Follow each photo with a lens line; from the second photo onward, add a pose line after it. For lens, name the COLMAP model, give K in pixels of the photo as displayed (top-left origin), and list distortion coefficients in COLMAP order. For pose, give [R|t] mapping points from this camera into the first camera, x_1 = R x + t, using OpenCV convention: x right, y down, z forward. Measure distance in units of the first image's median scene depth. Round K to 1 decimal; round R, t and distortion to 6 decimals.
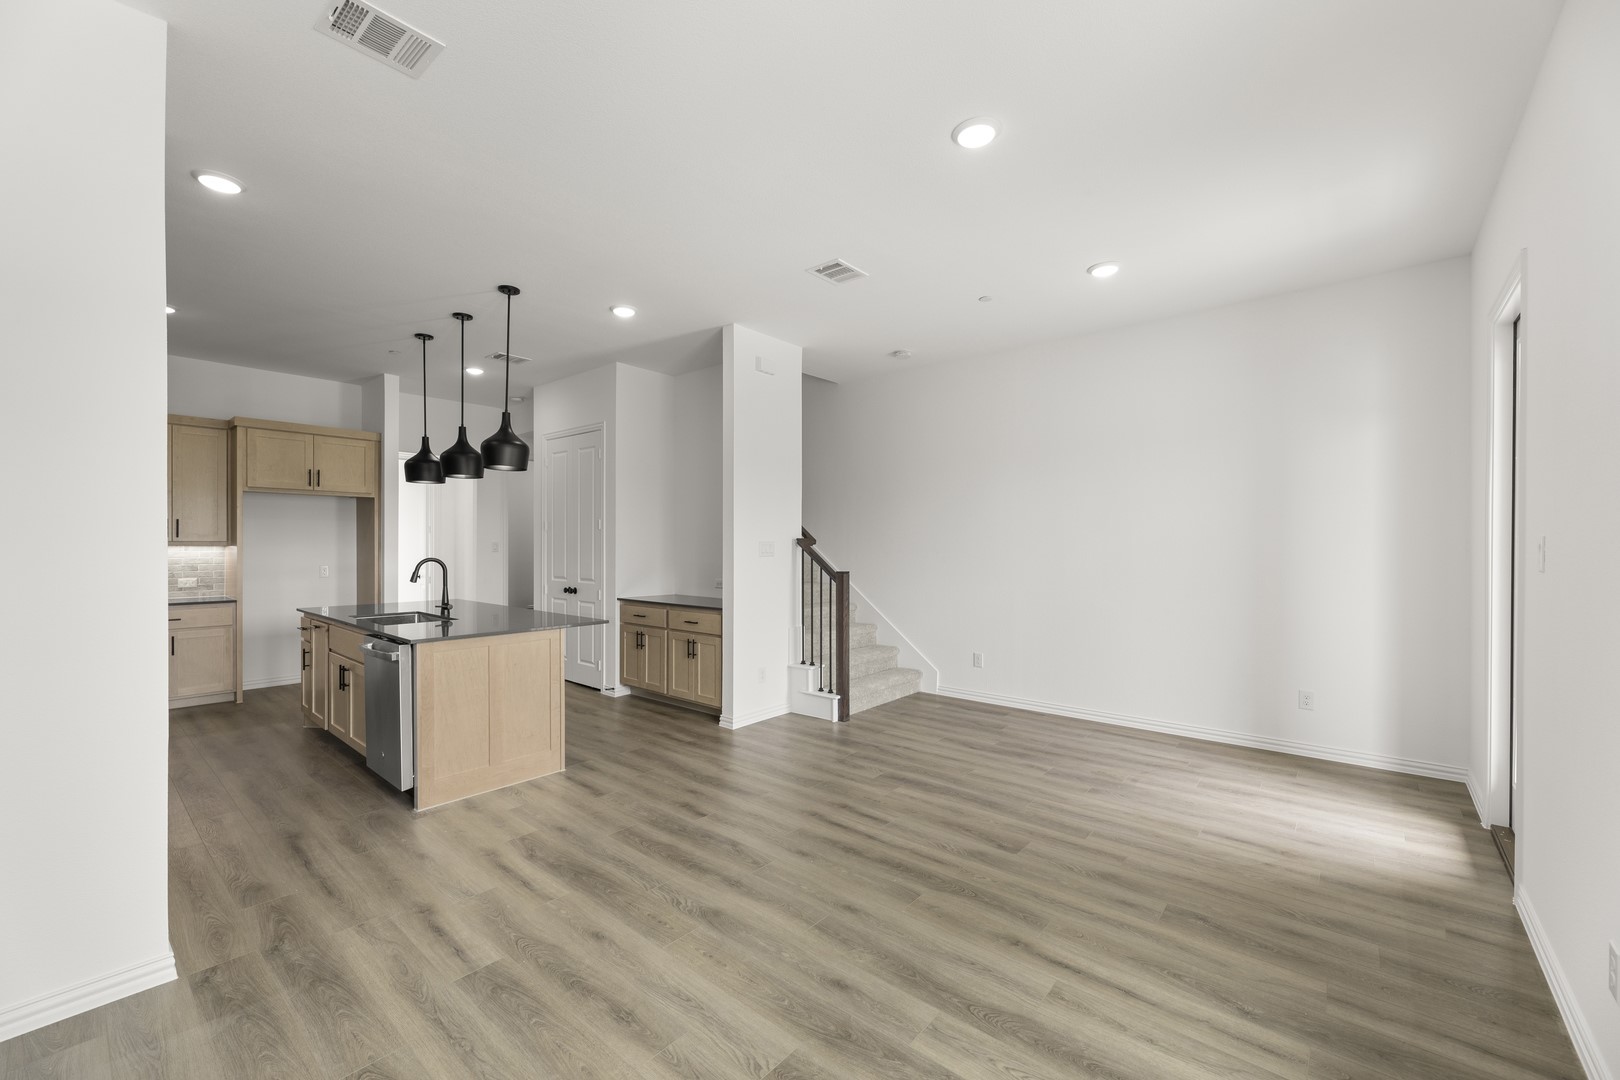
lens RADIAL K [[660.7, 0, 808.7], [0, 660.7, 547.4], [0, 0, 1]] dist [0.001901, 0.000406]
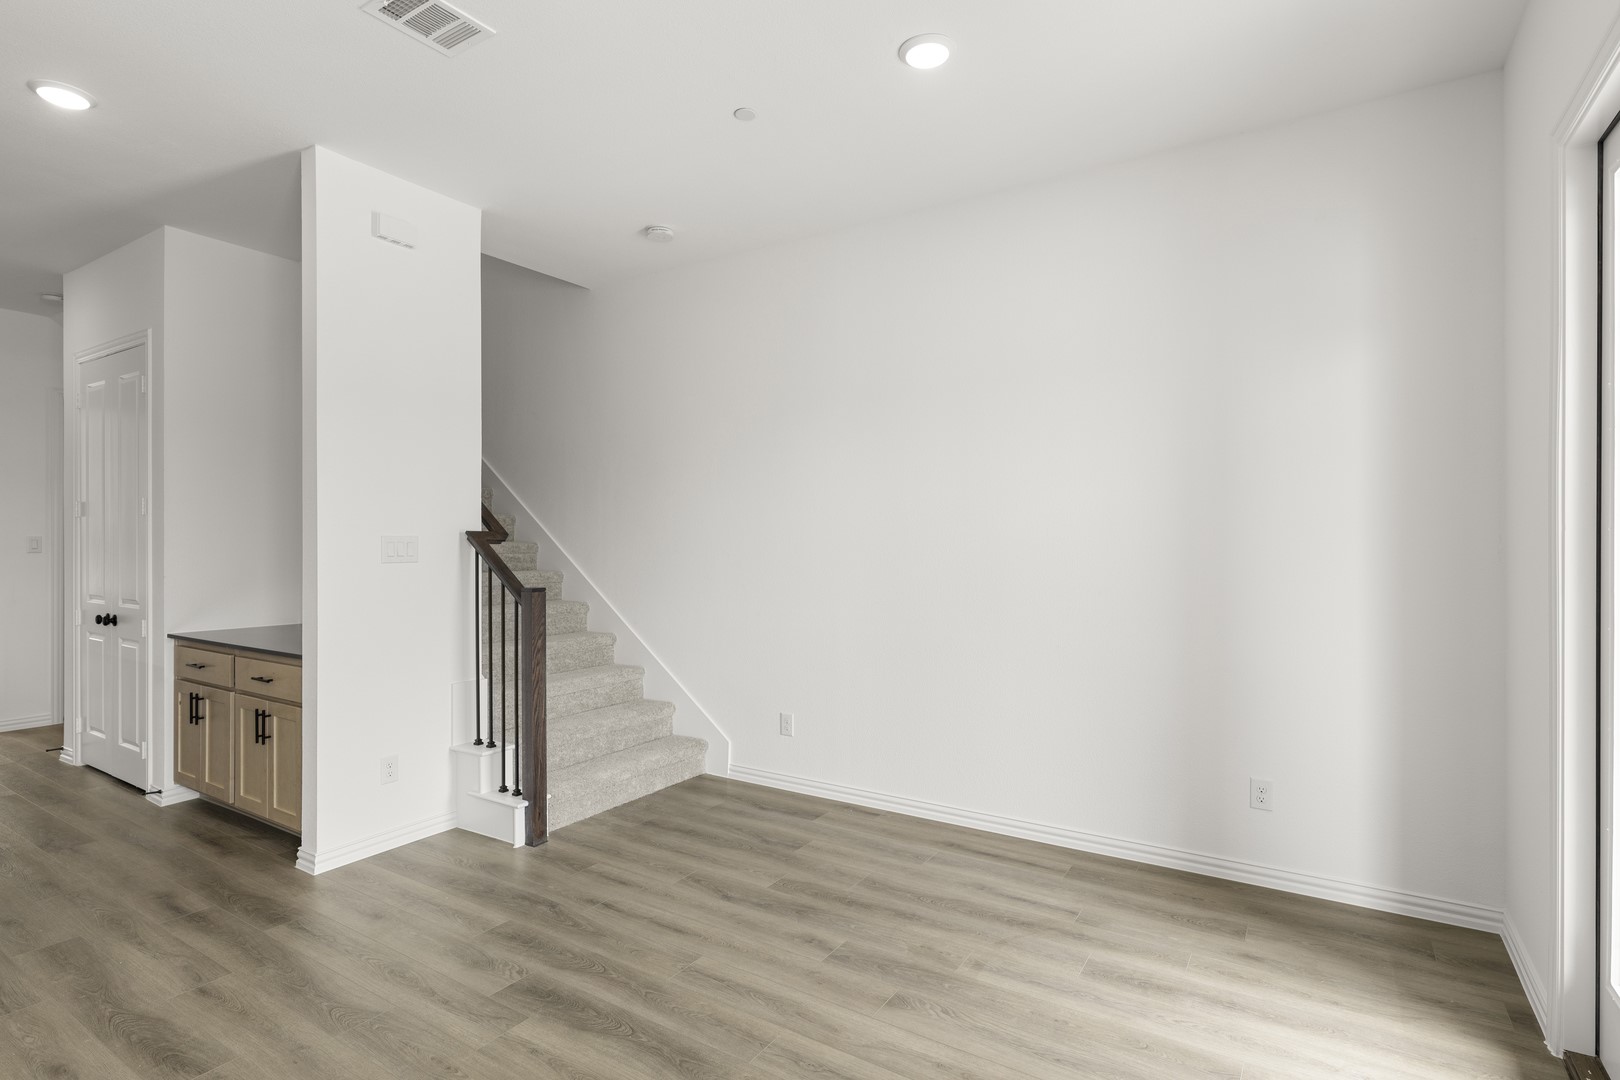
lens RADIAL K [[817.9, 0, 806.2], [0, 817.9, 536.2], [0, 0, 1]] dist [0.005158, -0.002415]
pose [[0.991153, 0.001663, 0.132714, 0.200337], [-0.000420, 0.999956, -0.009391, -0.002750], [-0.132724, 0.009252, 0.991110, 0.258465]]
